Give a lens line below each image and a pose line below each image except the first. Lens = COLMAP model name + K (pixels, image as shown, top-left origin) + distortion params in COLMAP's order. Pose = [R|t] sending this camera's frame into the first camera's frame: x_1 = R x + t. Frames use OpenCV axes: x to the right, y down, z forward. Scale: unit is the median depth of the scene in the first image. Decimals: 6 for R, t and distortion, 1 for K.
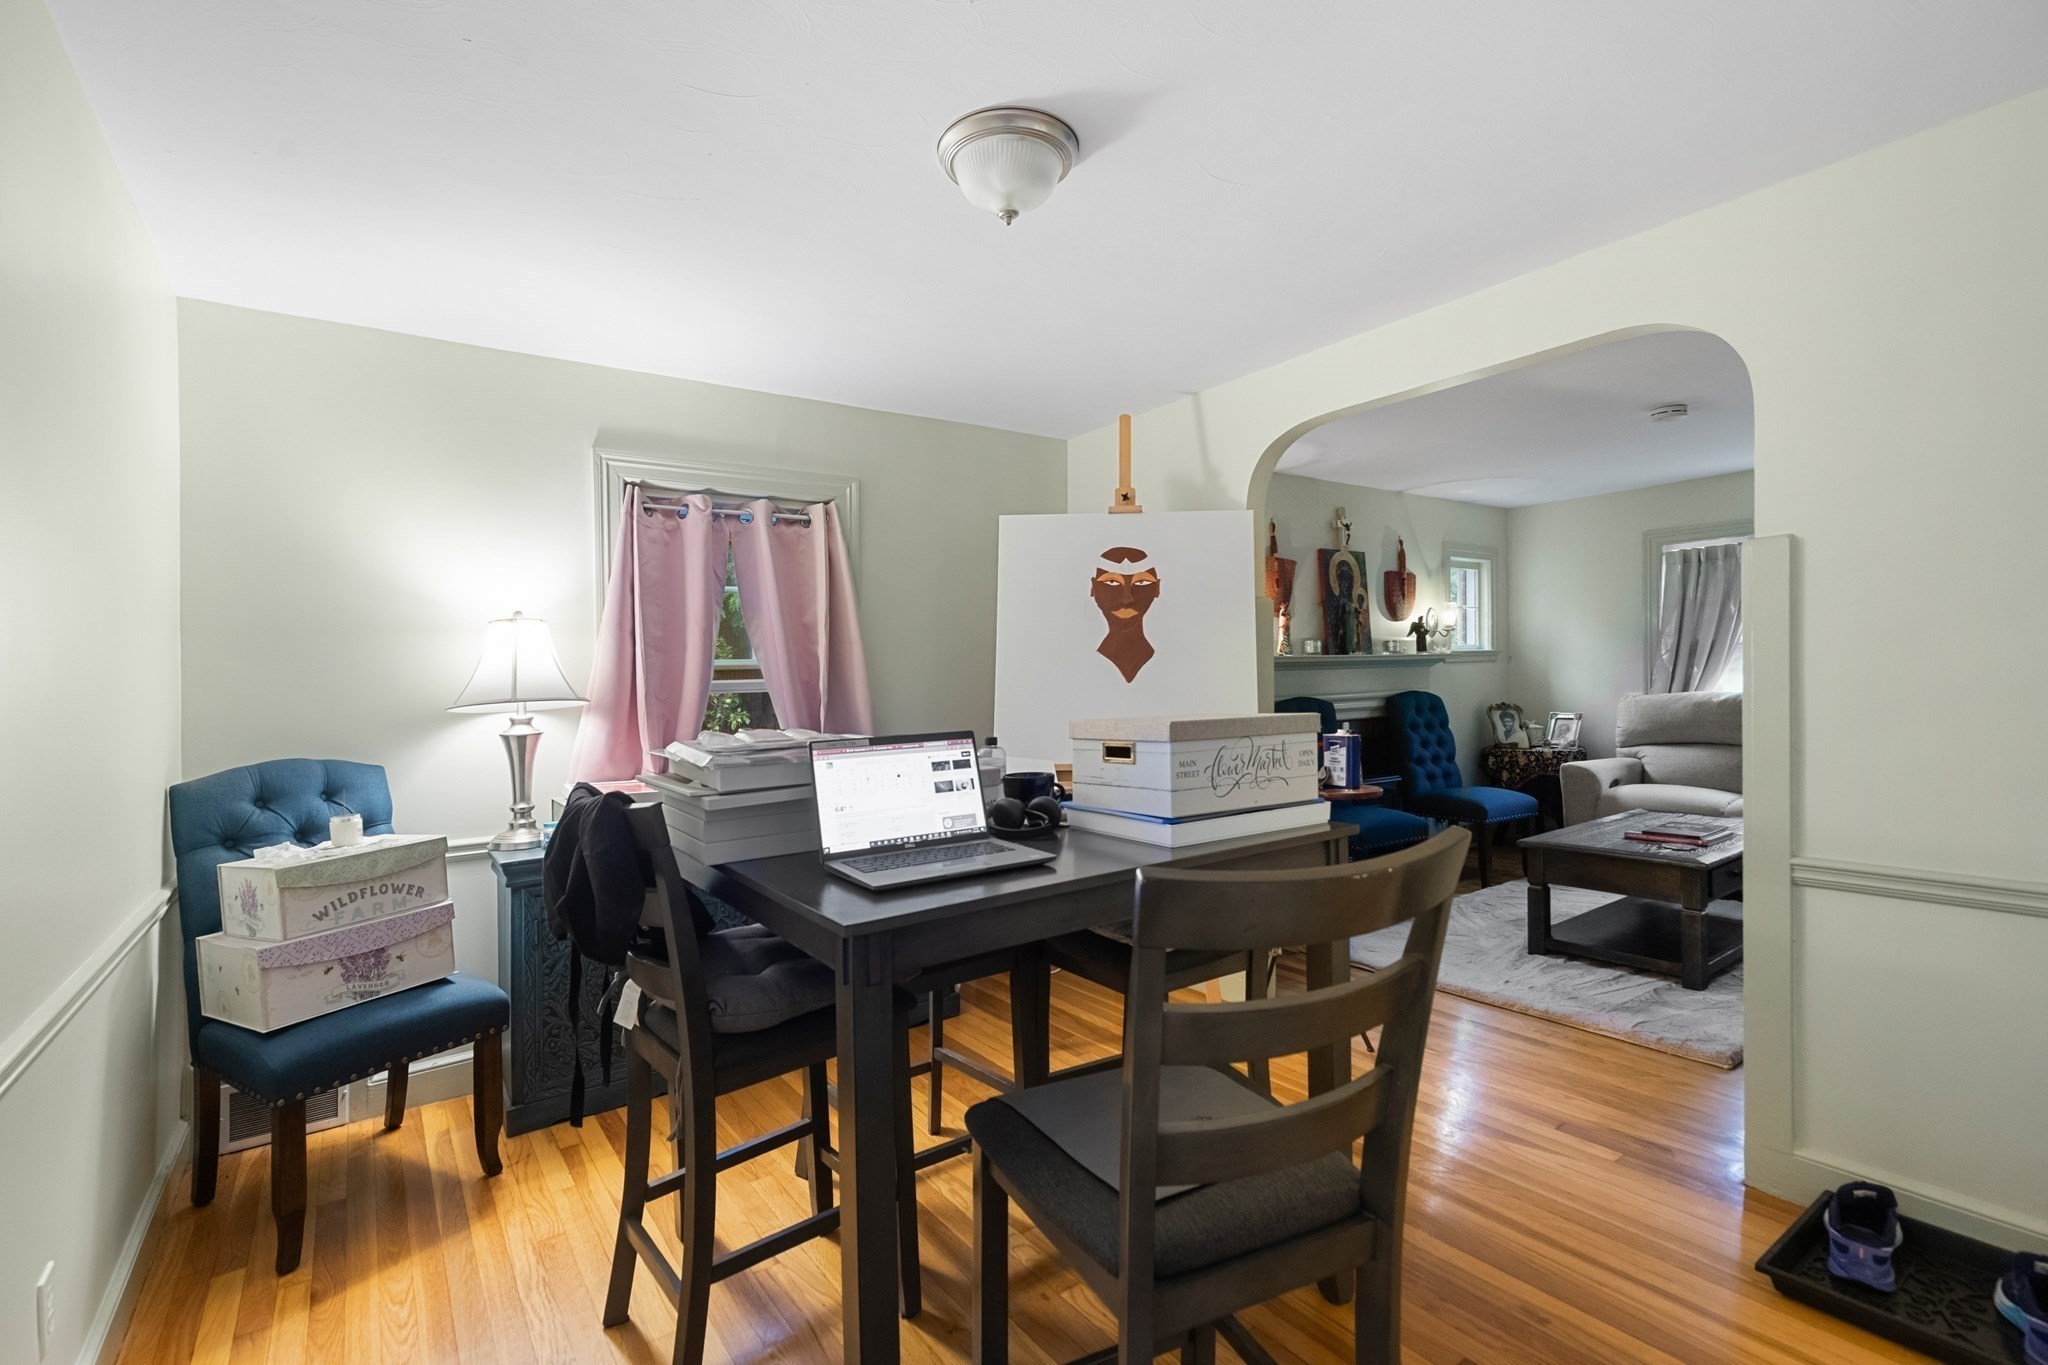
lens RADIAL K [[926.3, 0, 1015.6], [0, 926.3, 707.0], [0, 0, 1]] dist [0.001931, 0.000079]
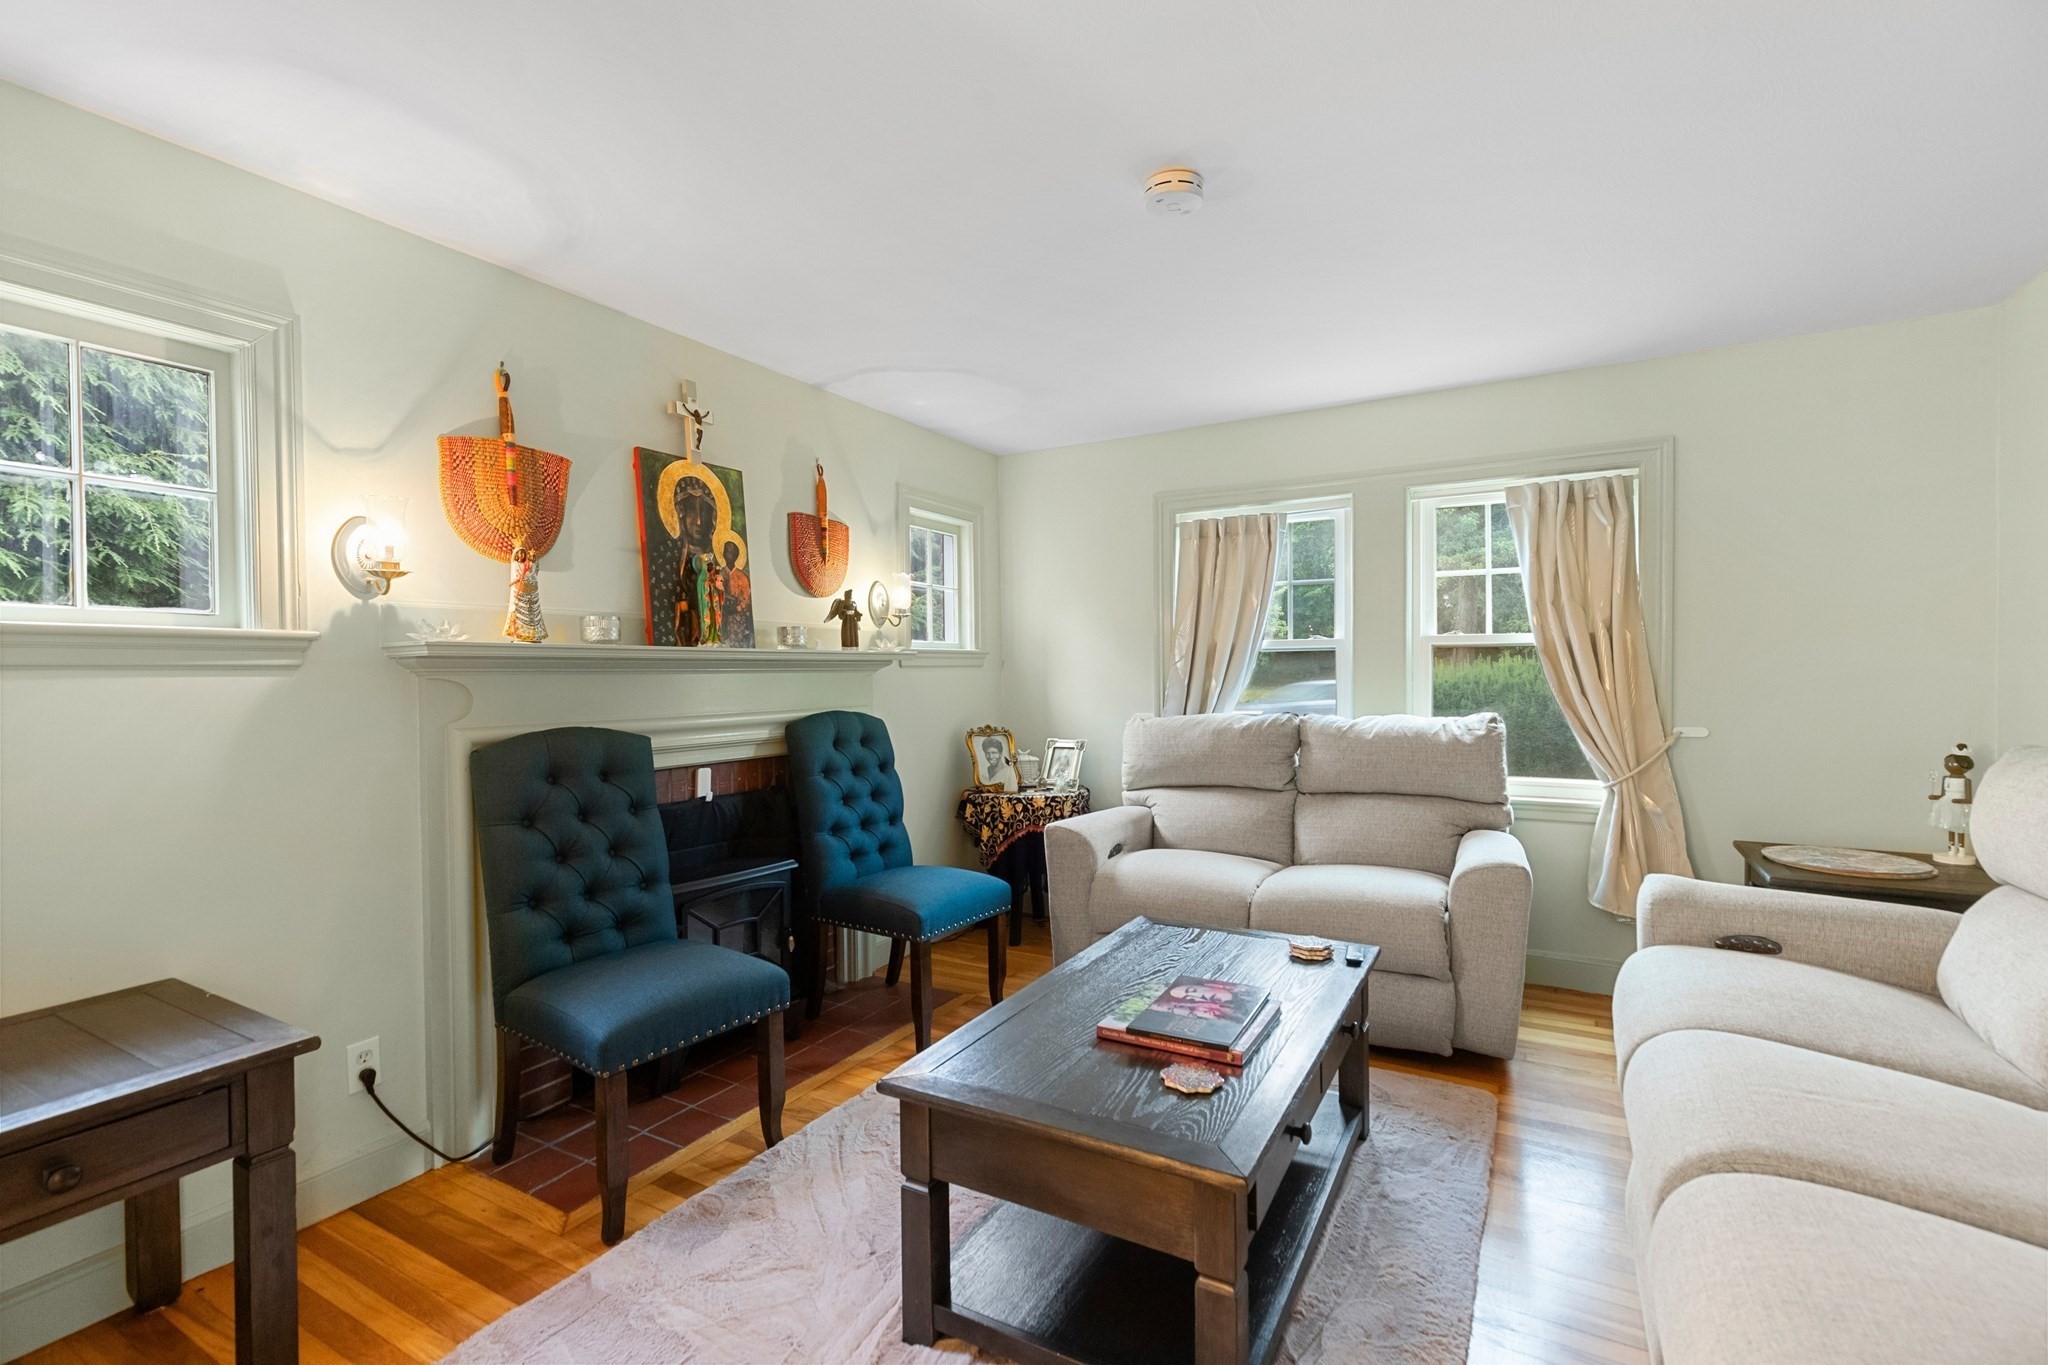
lens RADIAL K [[921.2, 0, 1025.4], [0, 921.2, 687.7], [0, 0, 1]] dist [0.006174, 0.000283]
pose [[0.907450, 0.011228, 0.420009, 0.290264], [-0.001078, 0.999702, -0.024395, -0.018375], [-0.420158, 0.021685, 0.907192, 0.398936]]
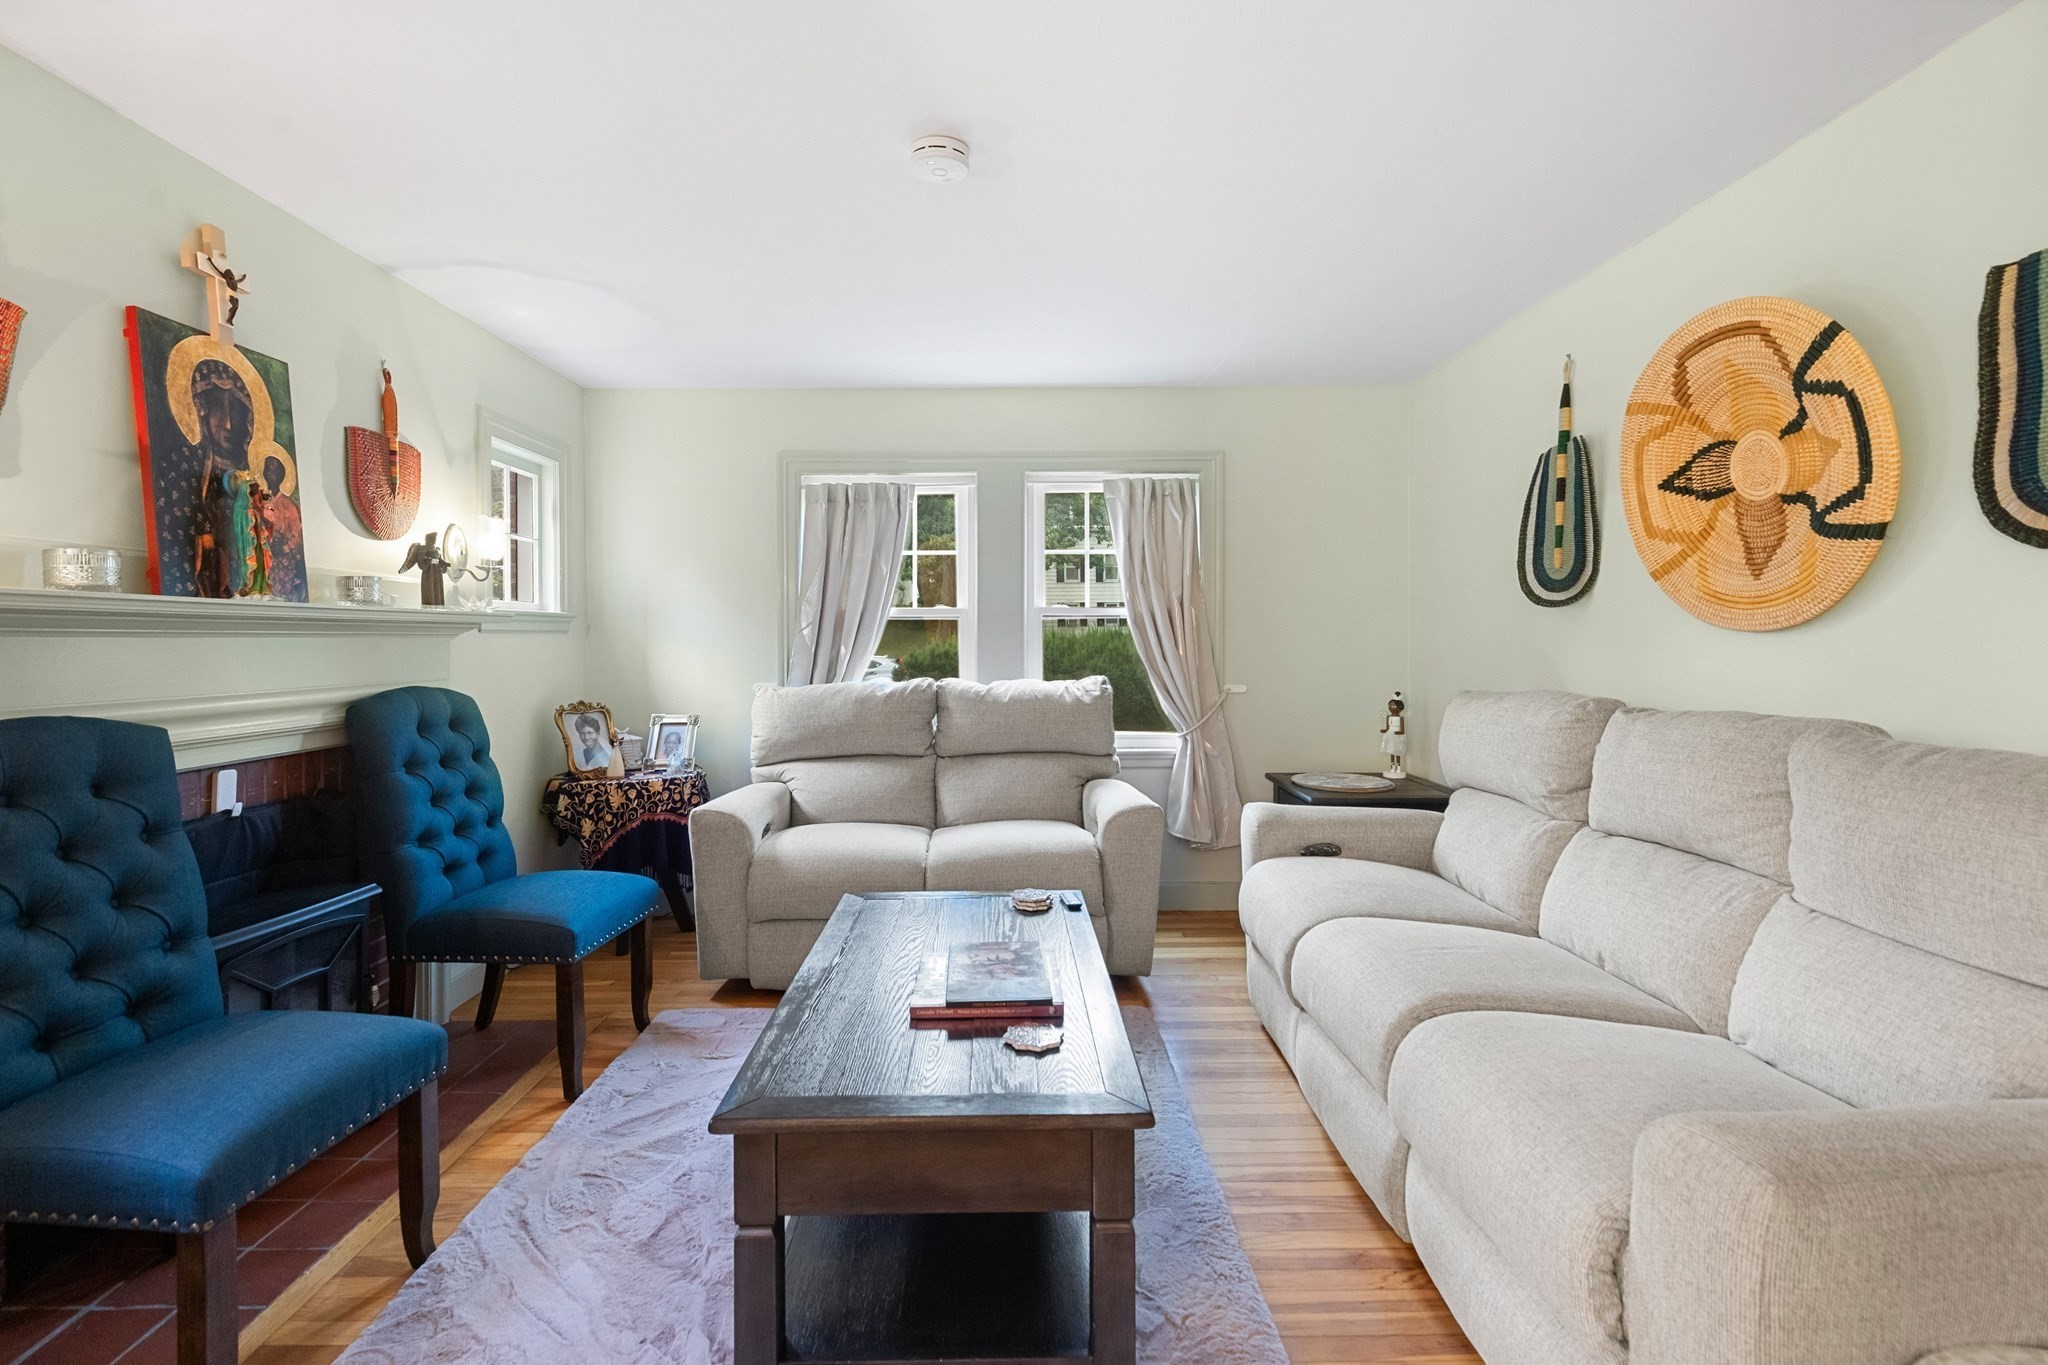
lens RADIAL K [[937.4, 0, 1018.3], [0, 937.4, 640.9], [0, 0, 1]] dist [0.004347, -0.000502]
pose [[0.568918, 0.021916, 0.822102, 0.210591], [0.017971, 0.999075, -0.039070, -0.016839], [-0.822198, 0.037002, 0.567997, 0.473180]]
